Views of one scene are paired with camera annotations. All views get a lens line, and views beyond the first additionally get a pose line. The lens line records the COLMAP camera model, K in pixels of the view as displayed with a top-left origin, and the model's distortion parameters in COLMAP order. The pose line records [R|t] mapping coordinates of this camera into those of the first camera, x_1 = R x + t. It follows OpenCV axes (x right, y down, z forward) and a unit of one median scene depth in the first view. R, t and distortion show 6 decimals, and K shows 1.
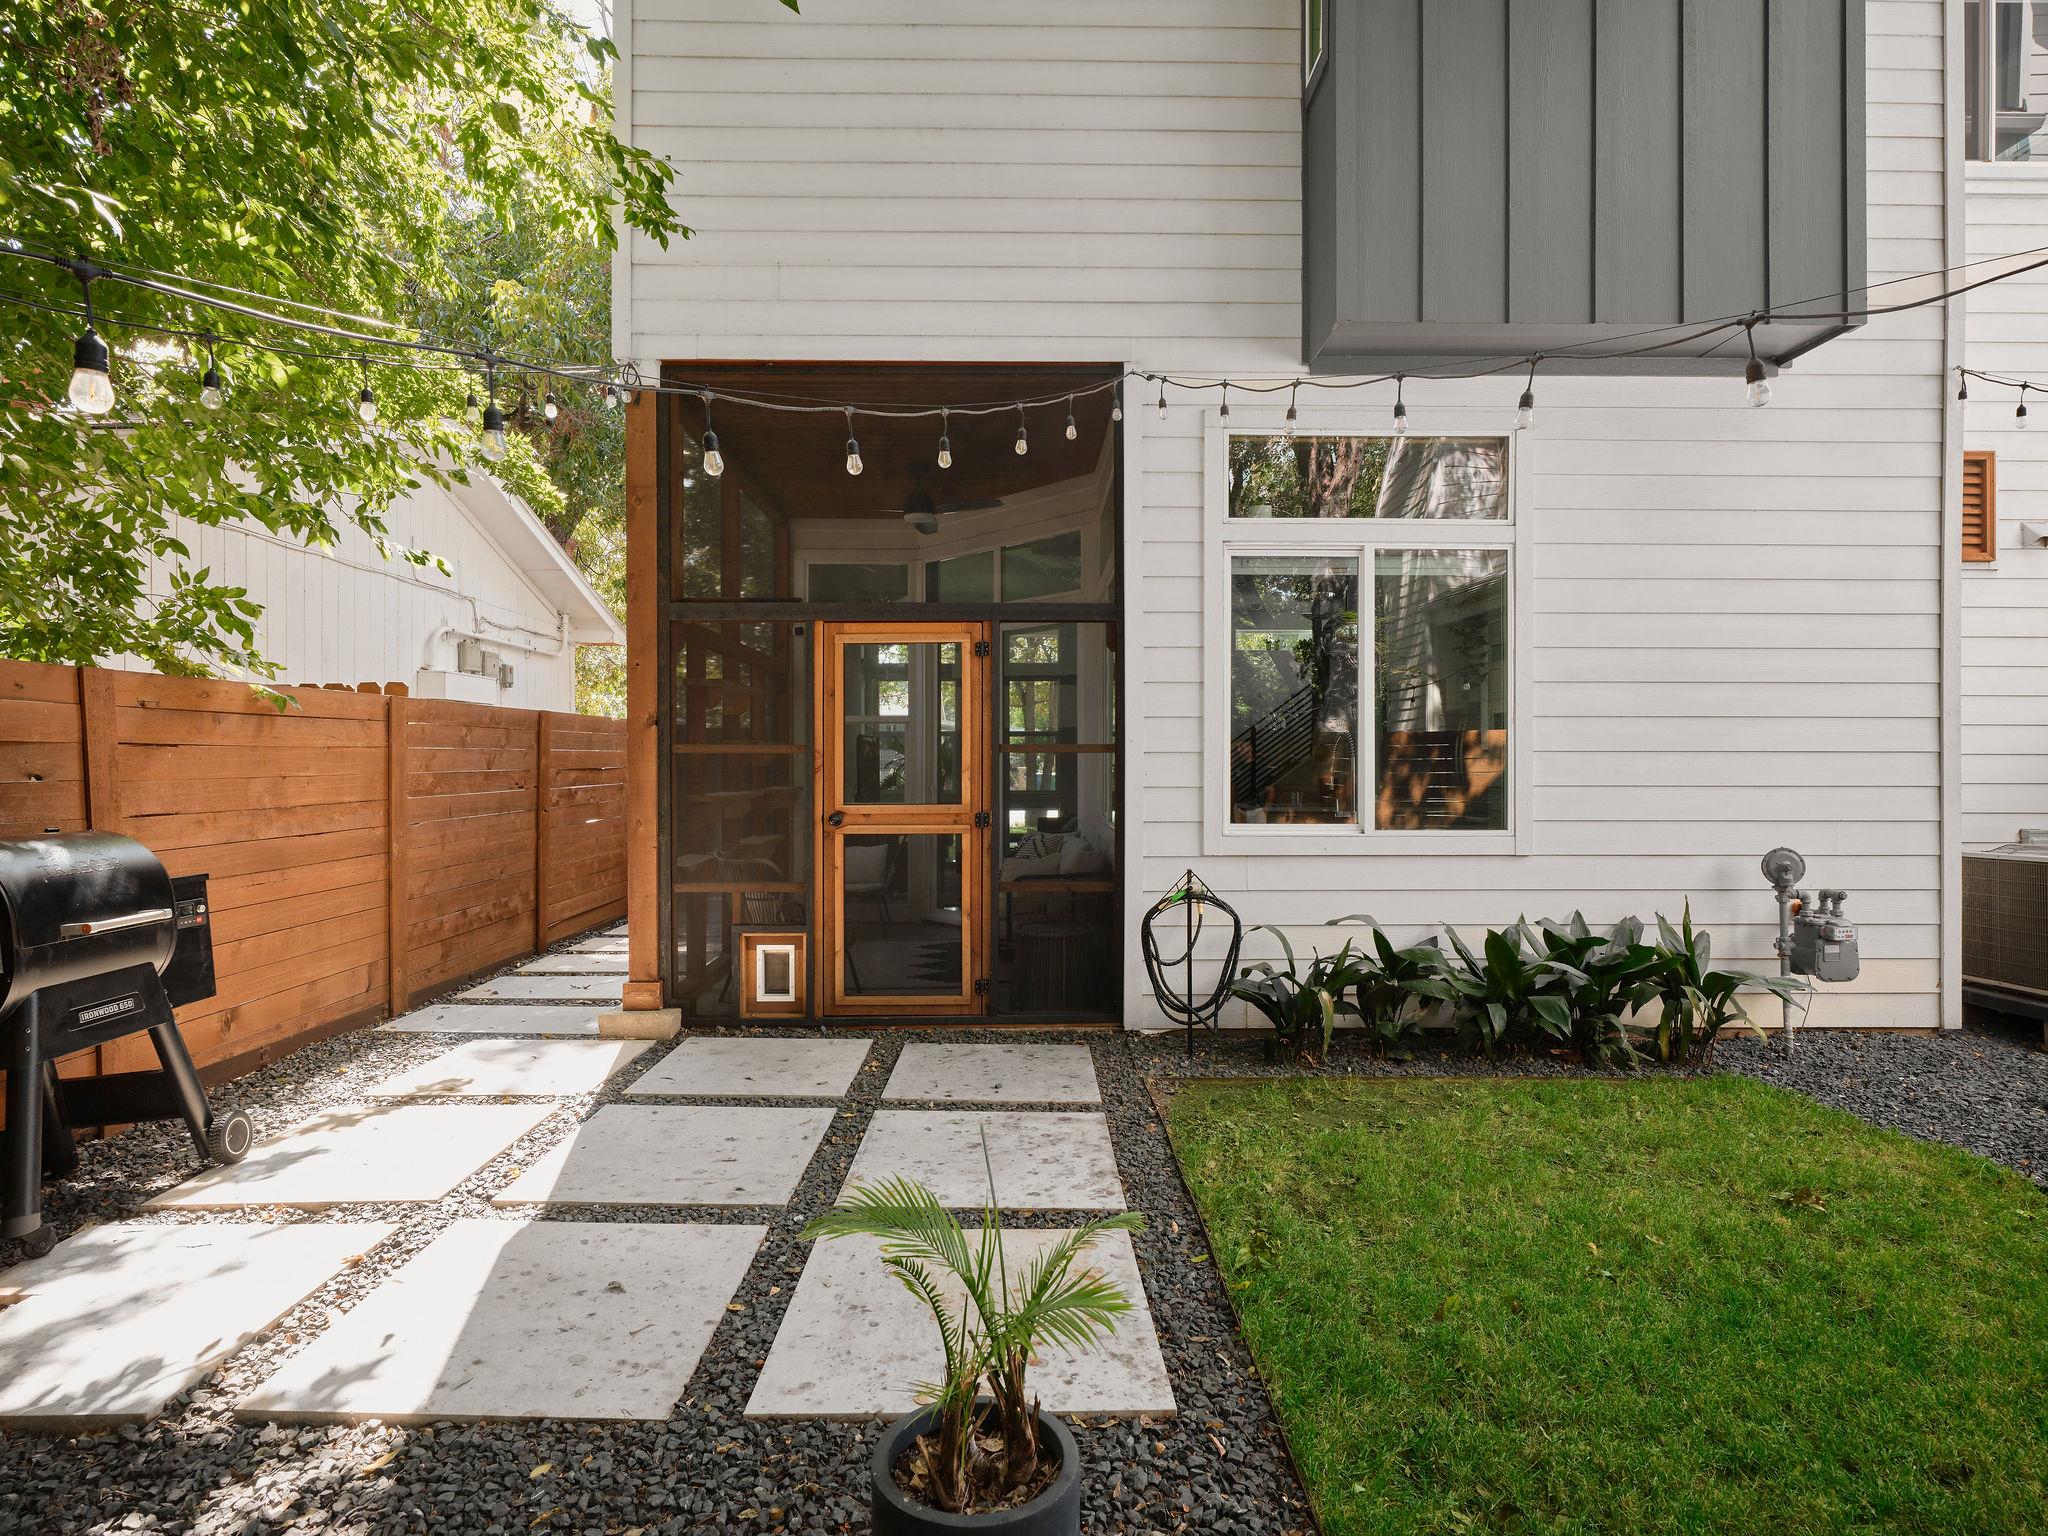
lens RADIAL K [[1062.5, 0, 1024.0], [0, 1062.5, 768.0], [0, 0, 1]] dist [-0.002939, -0.000494]
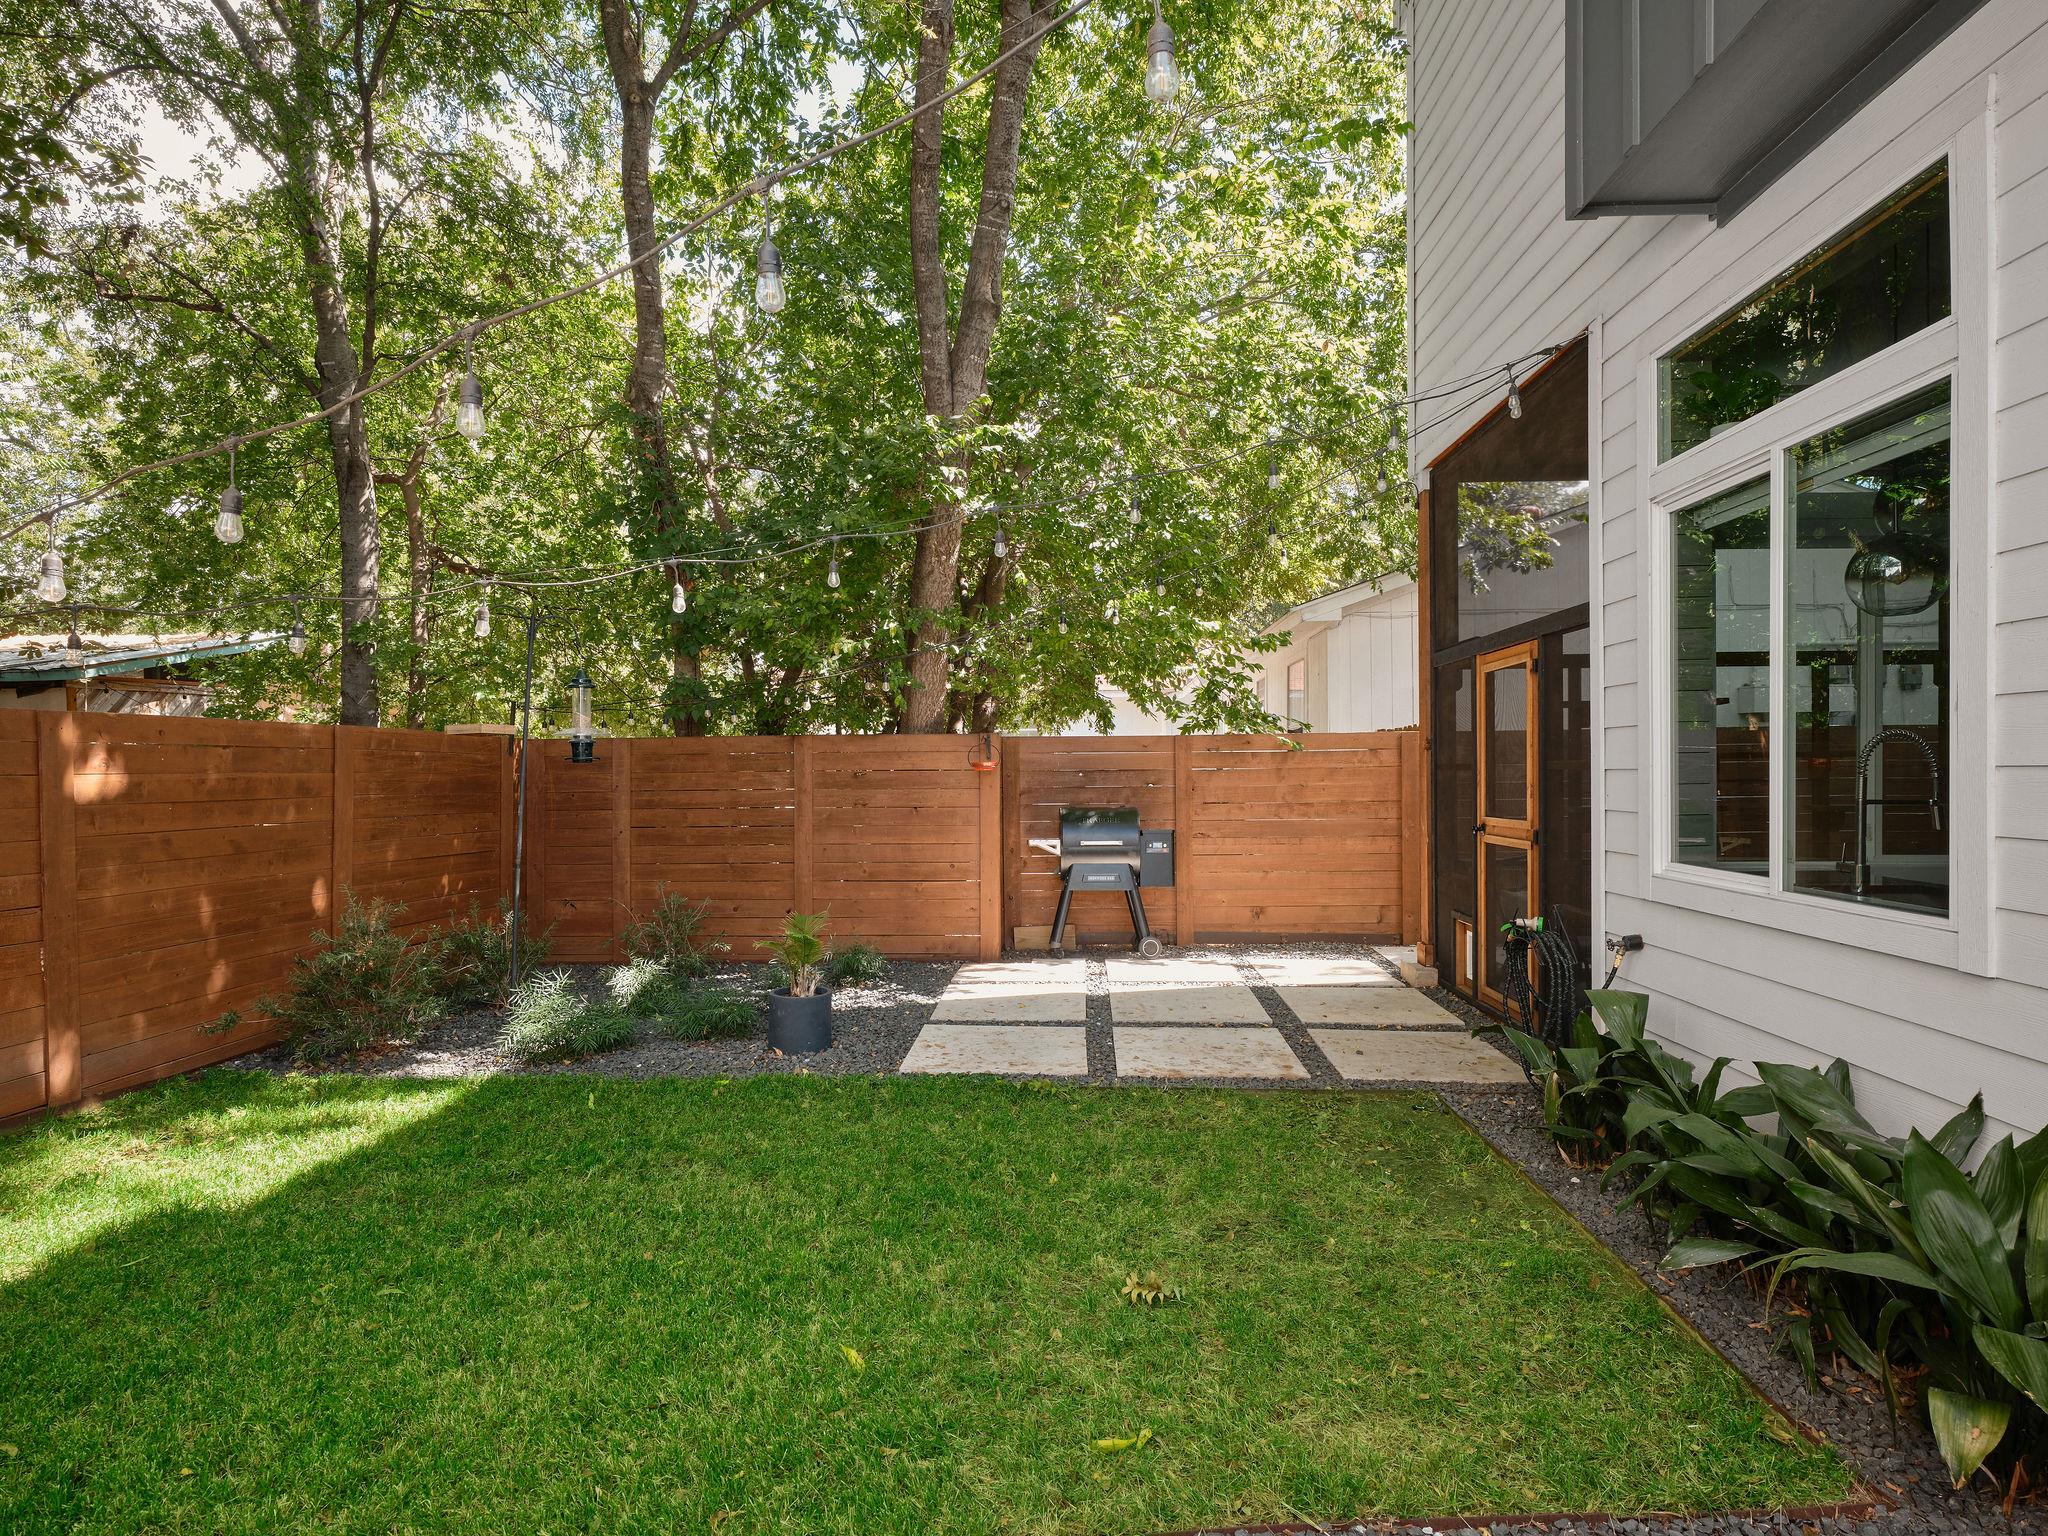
lens RADIAL K [[1092.3, 0, 1024.0], [0, 1092.3, 768.0], [0, 0, 1]] dist [-0.001637, -0.000229]
pose [[-0.070860, -0.002694, -0.997483, 1.028335], [0.002817, 0.999992, -0.002901, -0.015026], [0.997482, -0.003016, -0.070851, 0.596385]]
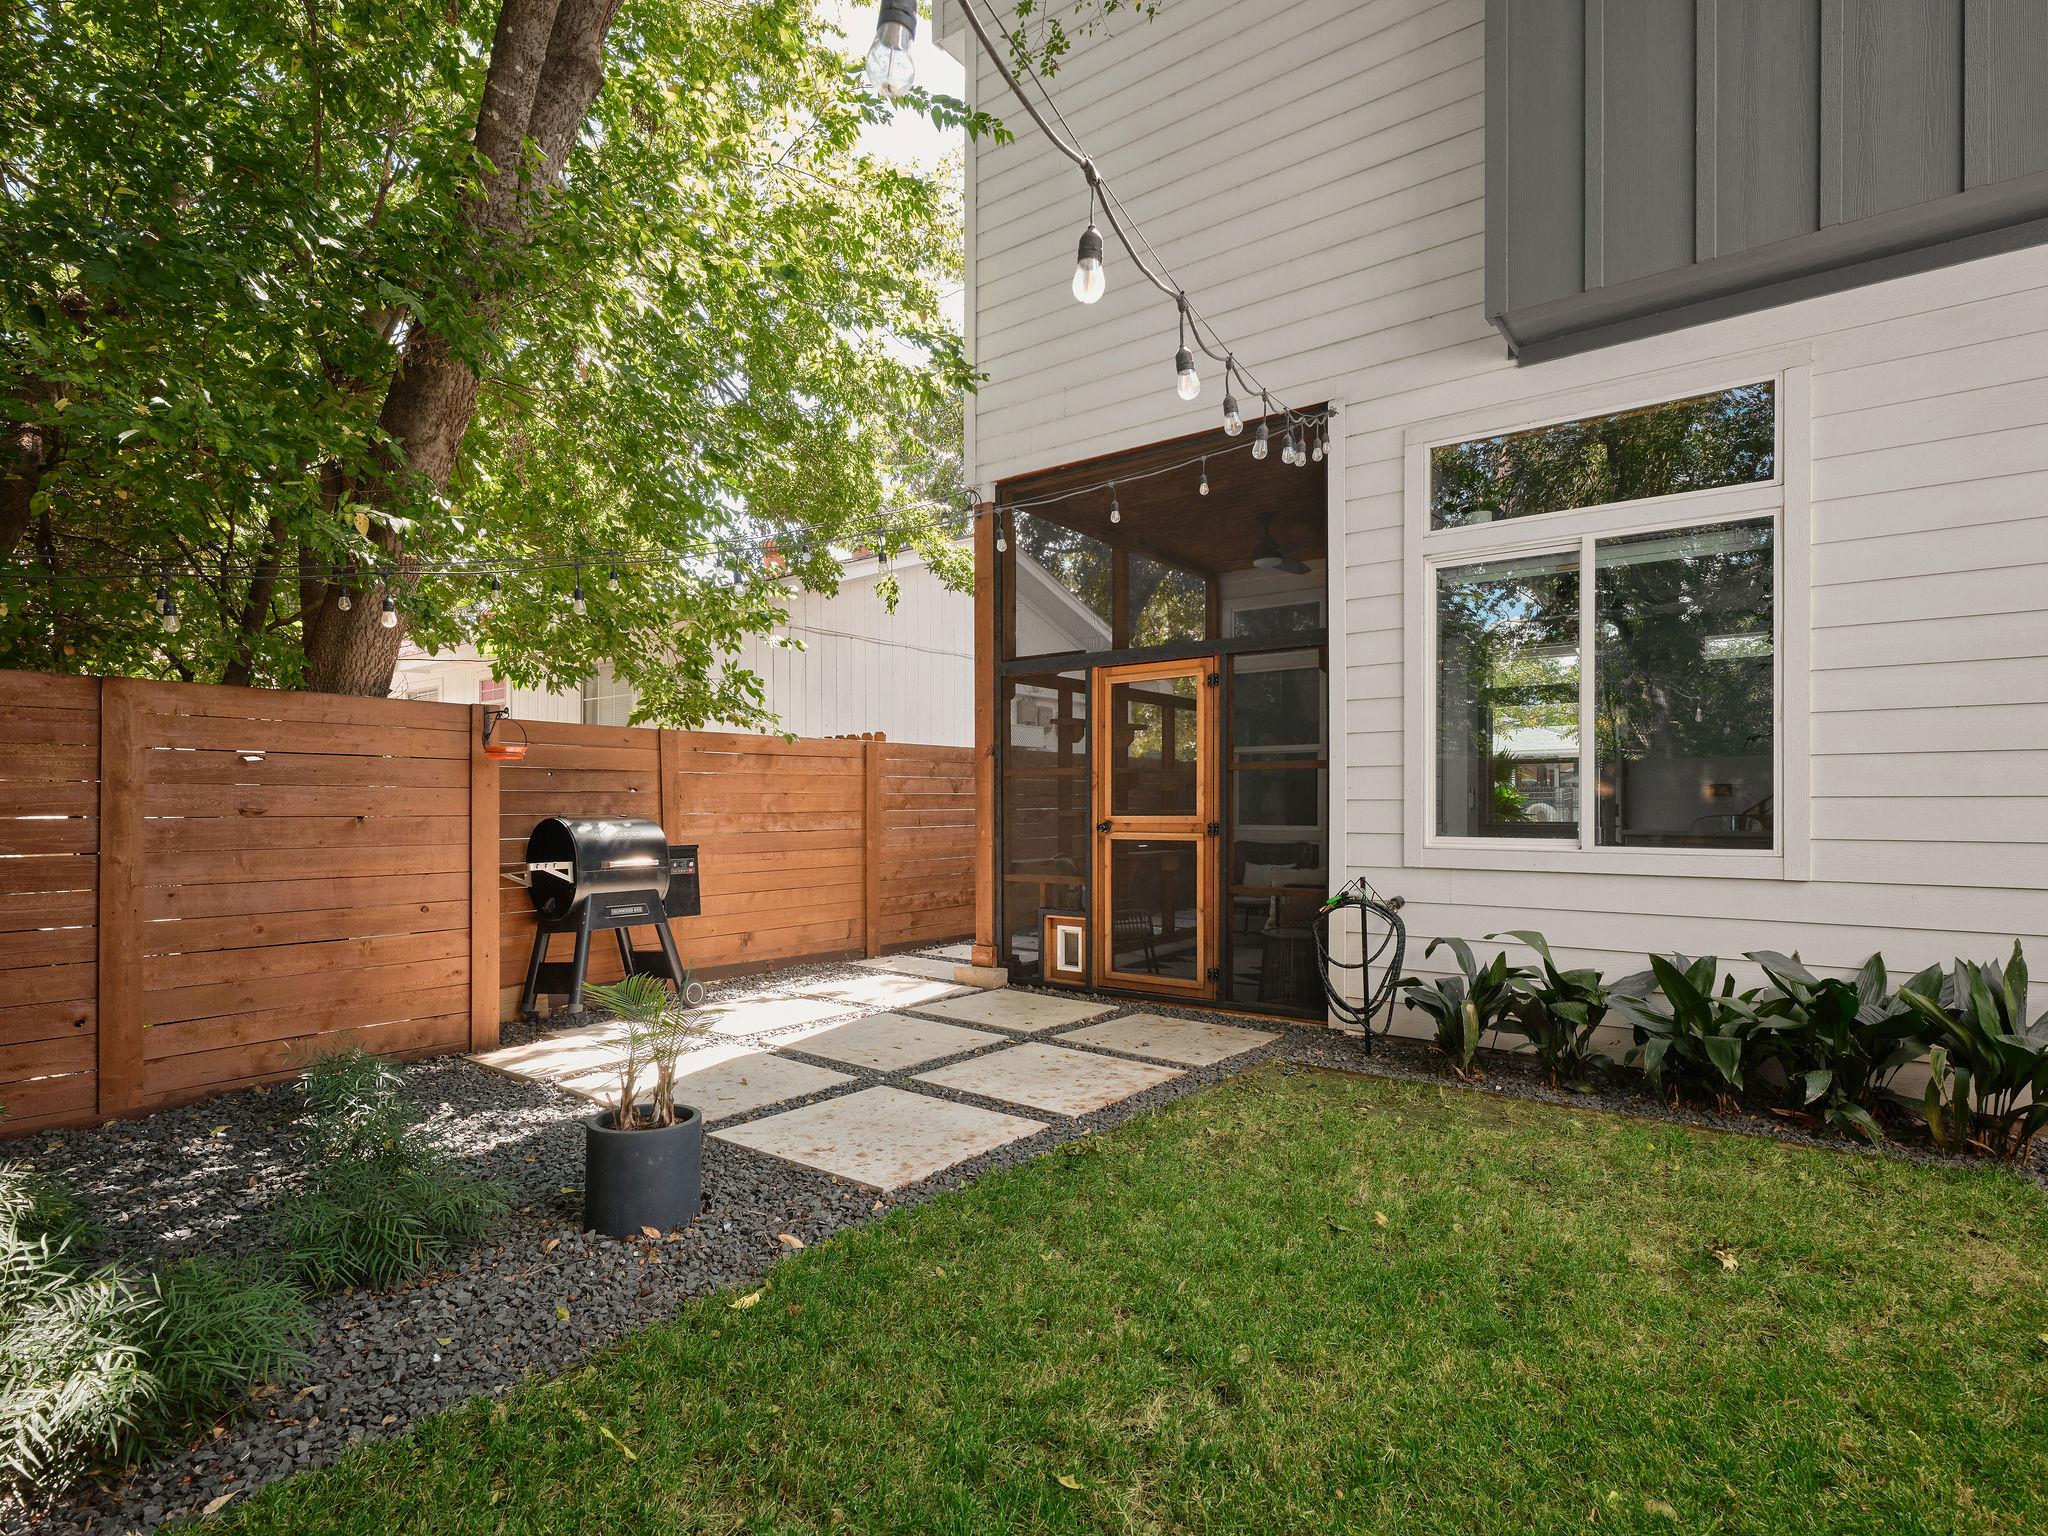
lens RADIAL K [[1062.0, 0, 1025.1], [0, 1062.0, 814.5], [0, 0, 1]] dist [-0.012137, 0.000163]
pose [[0.782421, 0.004533, -0.622733, 0.517714], [-0.001863, 0.999986, 0.004939, 0.027827], [0.622747, -0.002704, 0.782419, -0.021195]]
